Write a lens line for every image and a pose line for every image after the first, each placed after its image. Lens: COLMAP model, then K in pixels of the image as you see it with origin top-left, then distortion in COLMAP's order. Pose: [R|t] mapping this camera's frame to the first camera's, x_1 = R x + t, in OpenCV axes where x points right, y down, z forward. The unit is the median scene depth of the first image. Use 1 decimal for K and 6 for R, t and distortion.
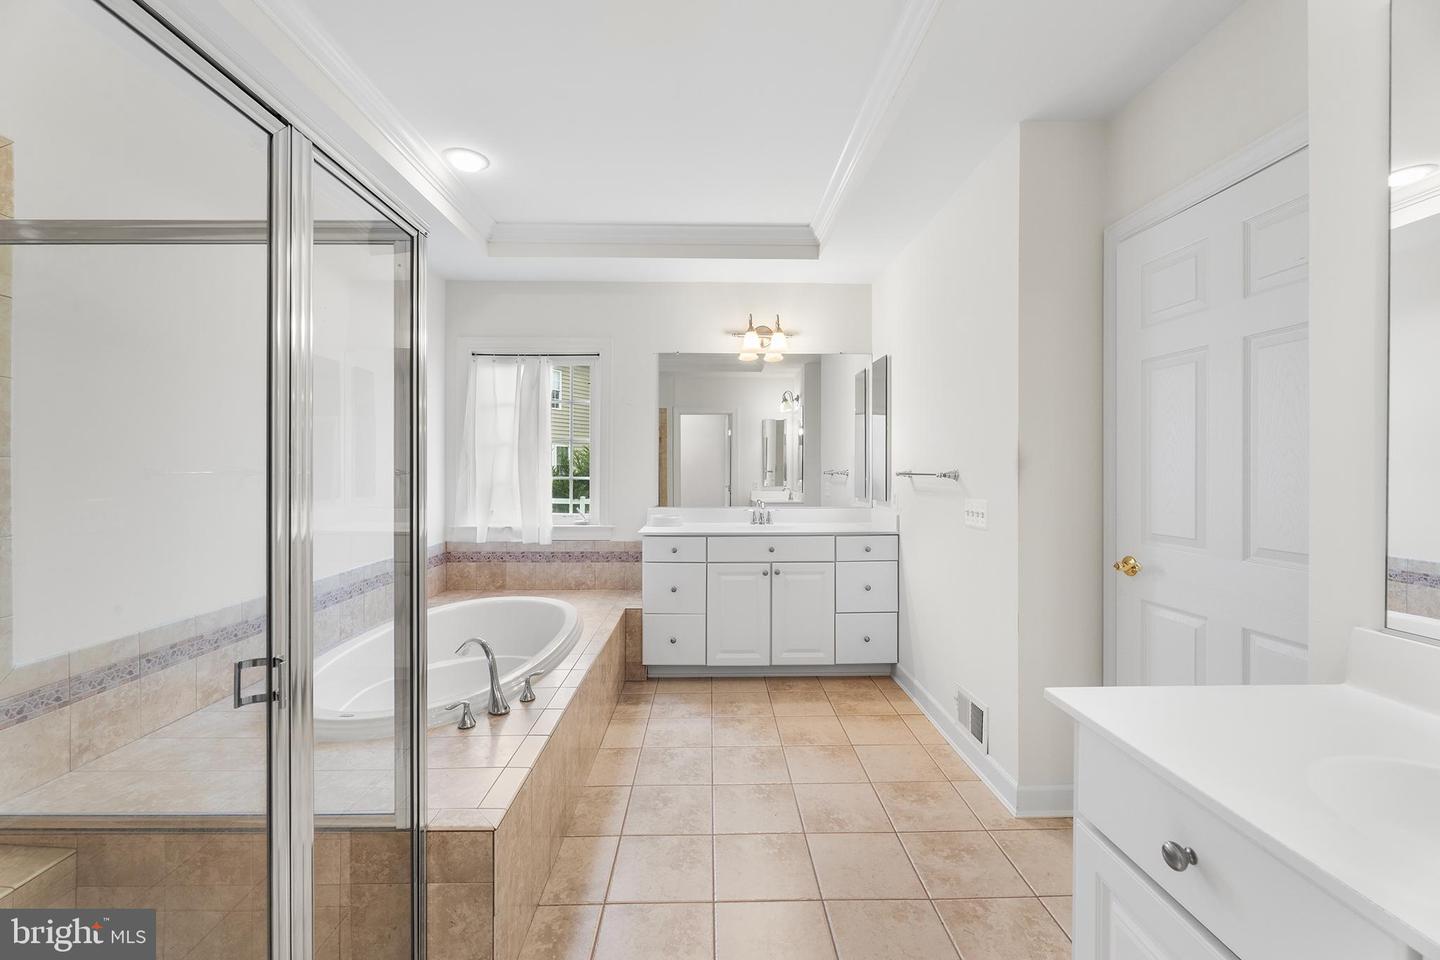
lens RADIAL K [[587.7, 0, 714.1], [0, 587.7, 473.8], [0, 0, 1]] dist [-0.001755, -0.000236]
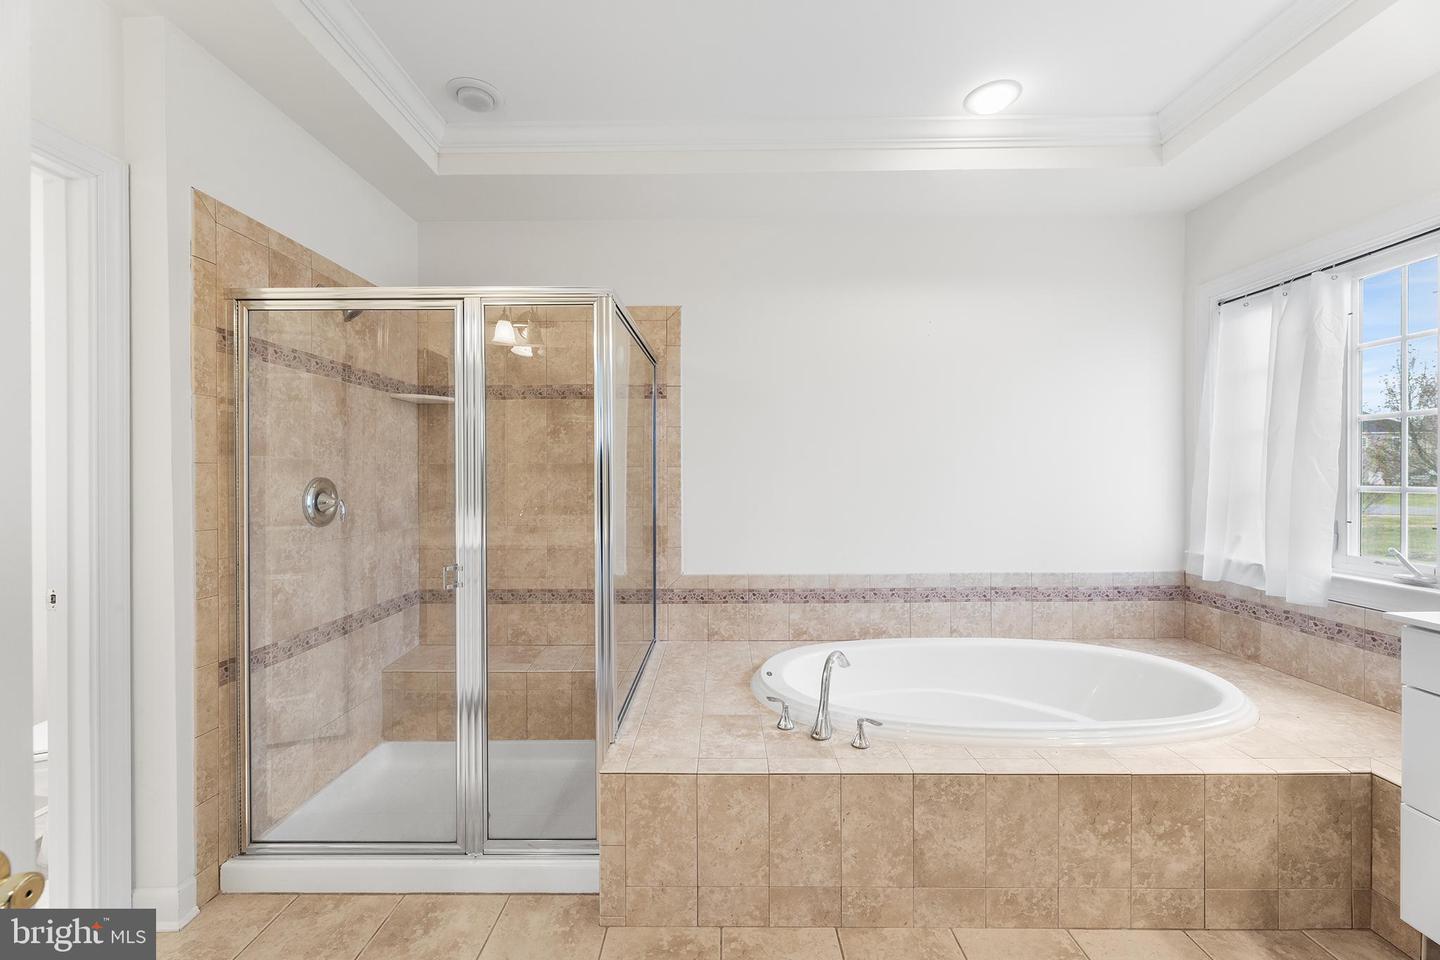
lens RADIAL K [[587.7, 0, 714.1], [0, 587.7, 473.8], [0, 0, 1]] dist [-0.001755, -0.000236]
pose [[-0.030252, 0.004934, -0.999530, 0.372600], [-0.005157, 0.999974, 0.005093, -0.007449], [0.999529, 0.005308, -0.030226, 0.570900]]
